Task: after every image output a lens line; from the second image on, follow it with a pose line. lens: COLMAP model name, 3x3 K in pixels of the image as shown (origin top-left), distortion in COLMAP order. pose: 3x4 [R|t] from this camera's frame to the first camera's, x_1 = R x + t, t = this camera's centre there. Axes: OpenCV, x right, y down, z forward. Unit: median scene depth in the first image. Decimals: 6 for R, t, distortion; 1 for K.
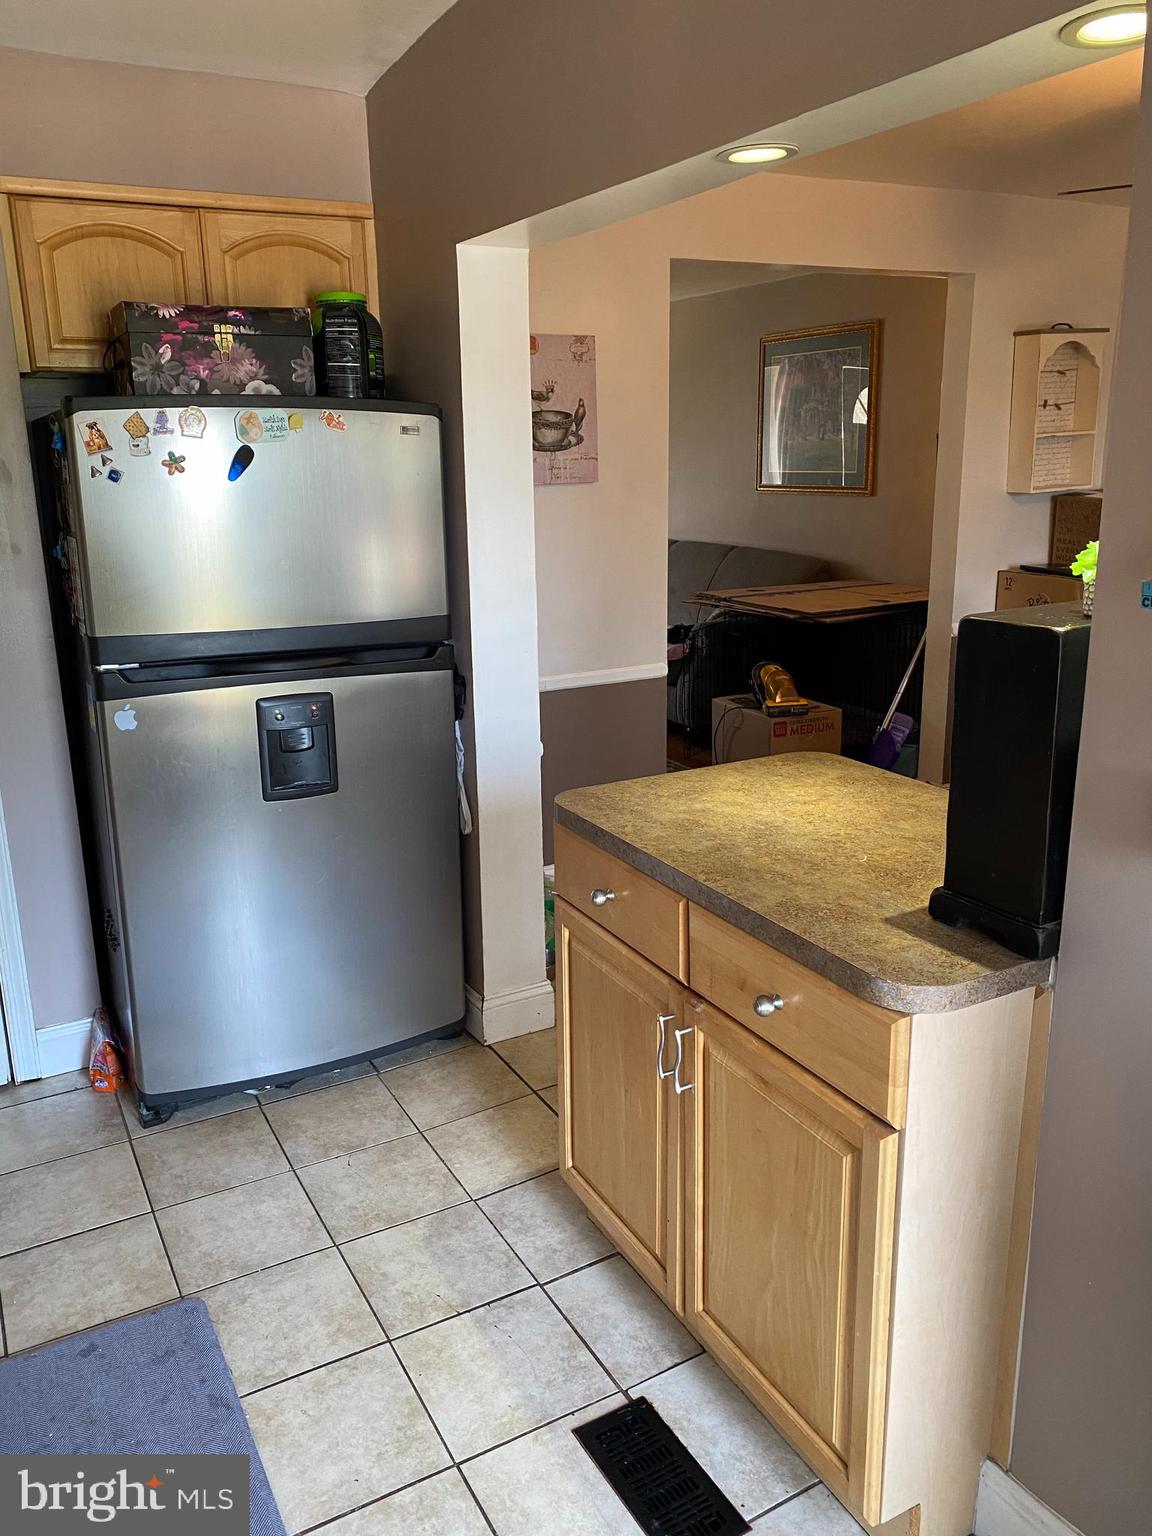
lens RADIAL K [[1201.9, 0, 550.0], [0, 1201.9, 758.4], [0, 0, 1]] dist [0.012445, 0.002787]
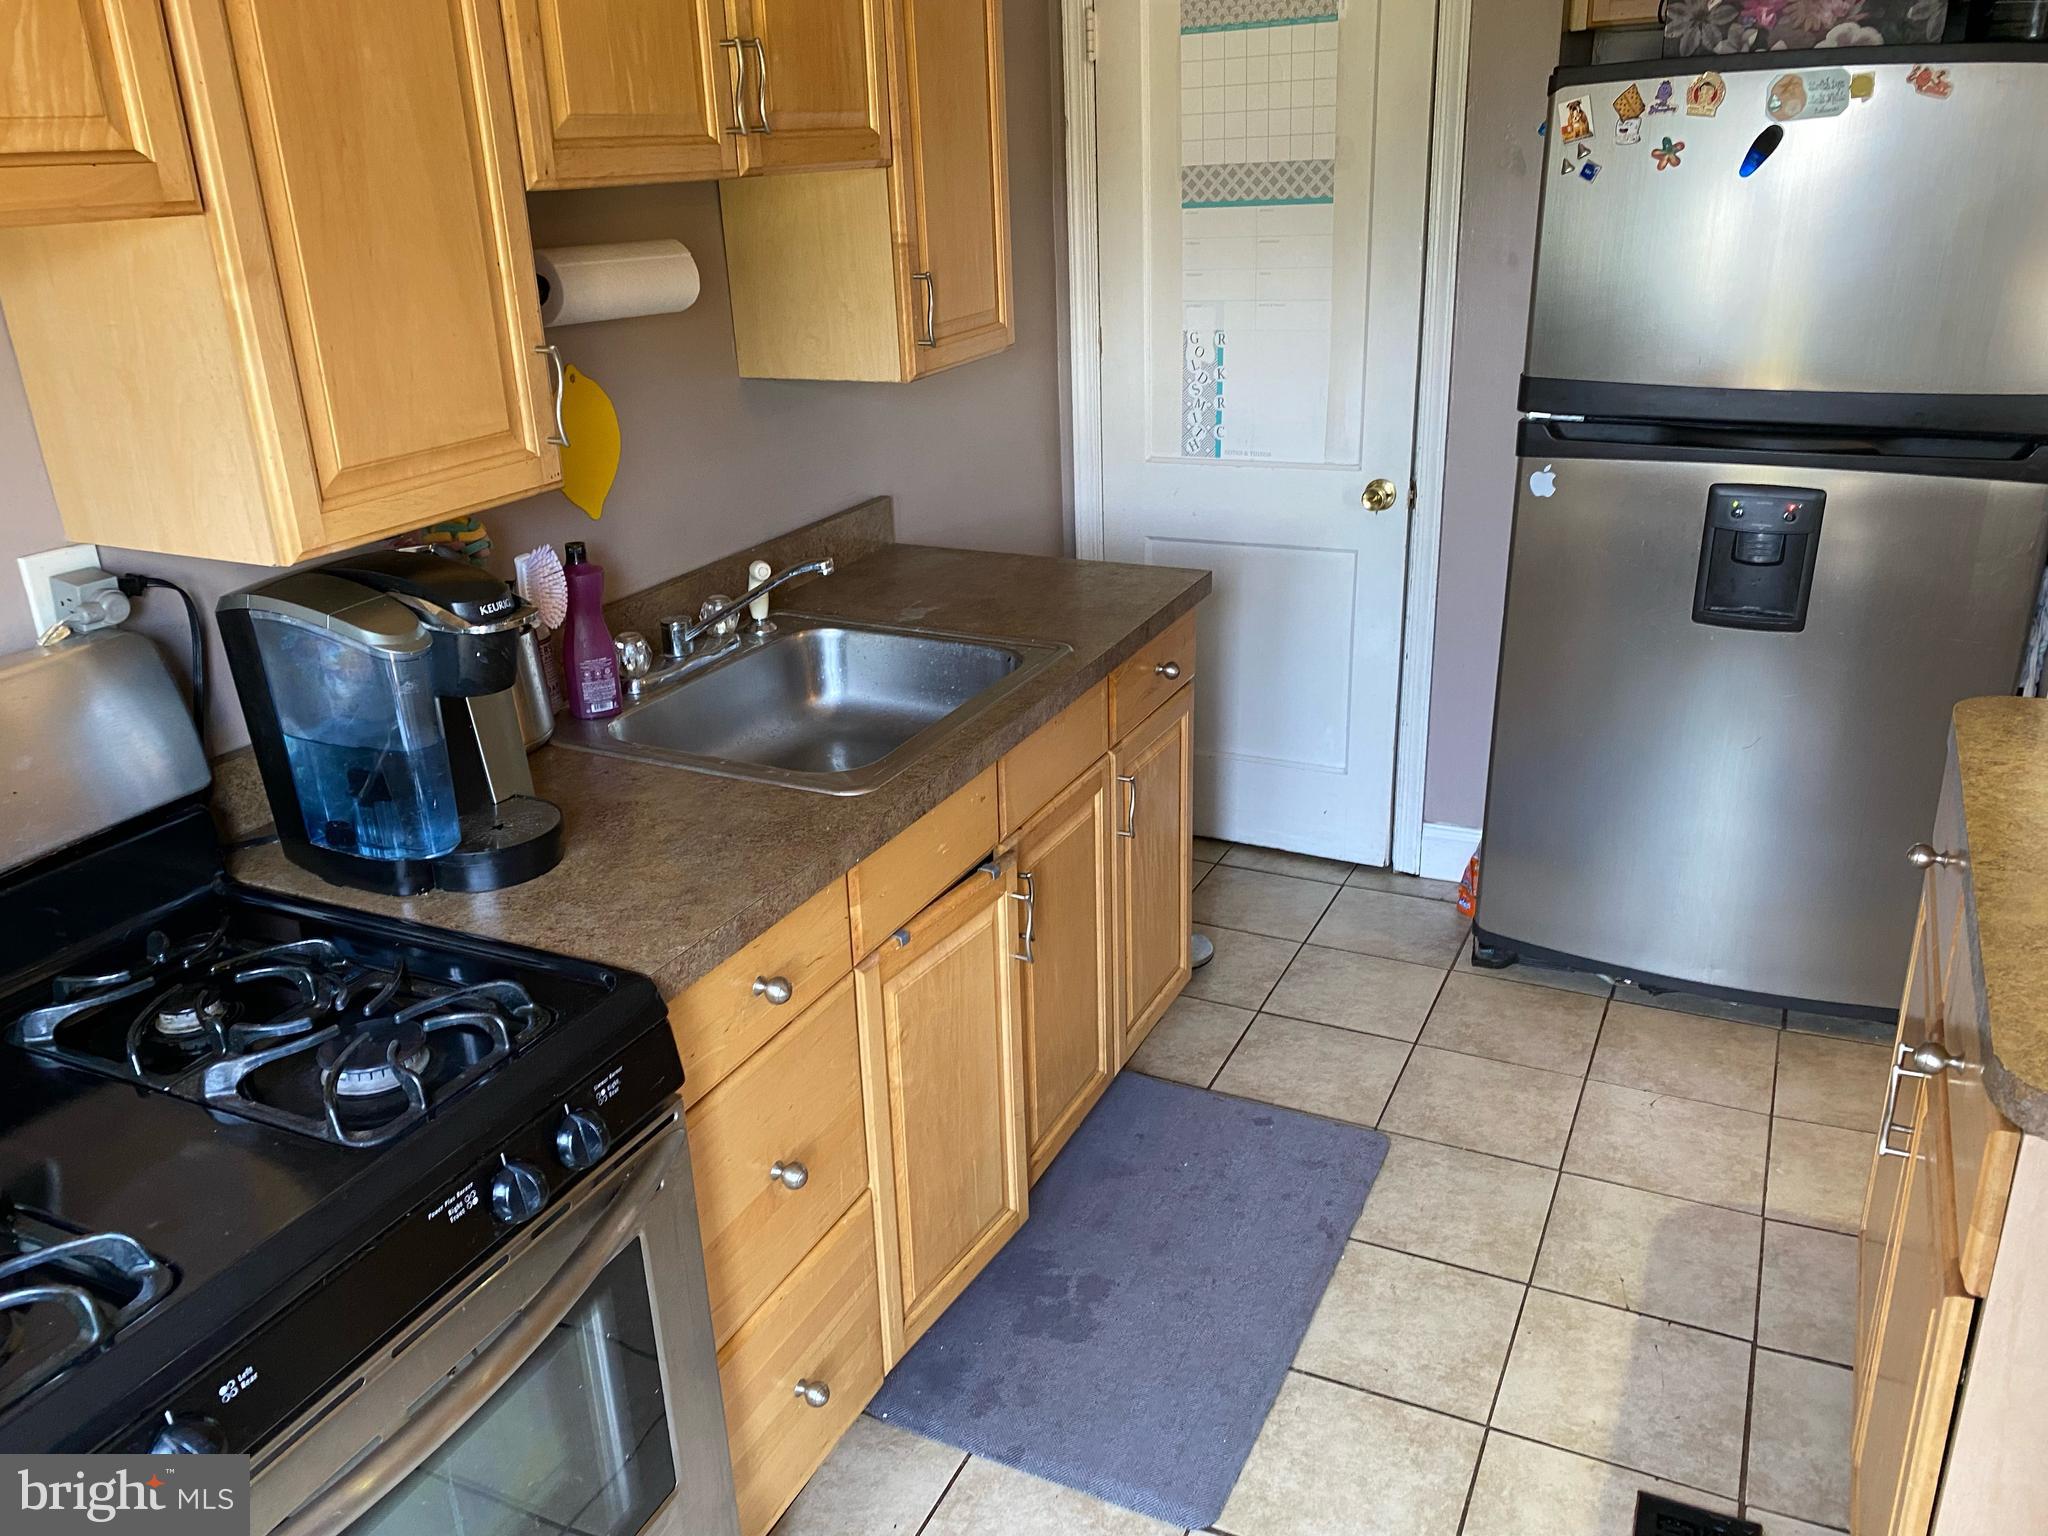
lens RADIAL K [[1576.1, 0, 960.3], [0, 1576.1, 780.8], [0, 0, 1]] dist [0.043355, -0.032130]
pose [[0.570112, 0.300754, -0.764538, 0.313558], [-0.171299, 0.953648, 0.247410, -0.039346], [0.803510, -0.010087, 0.595206, 0.039501]]
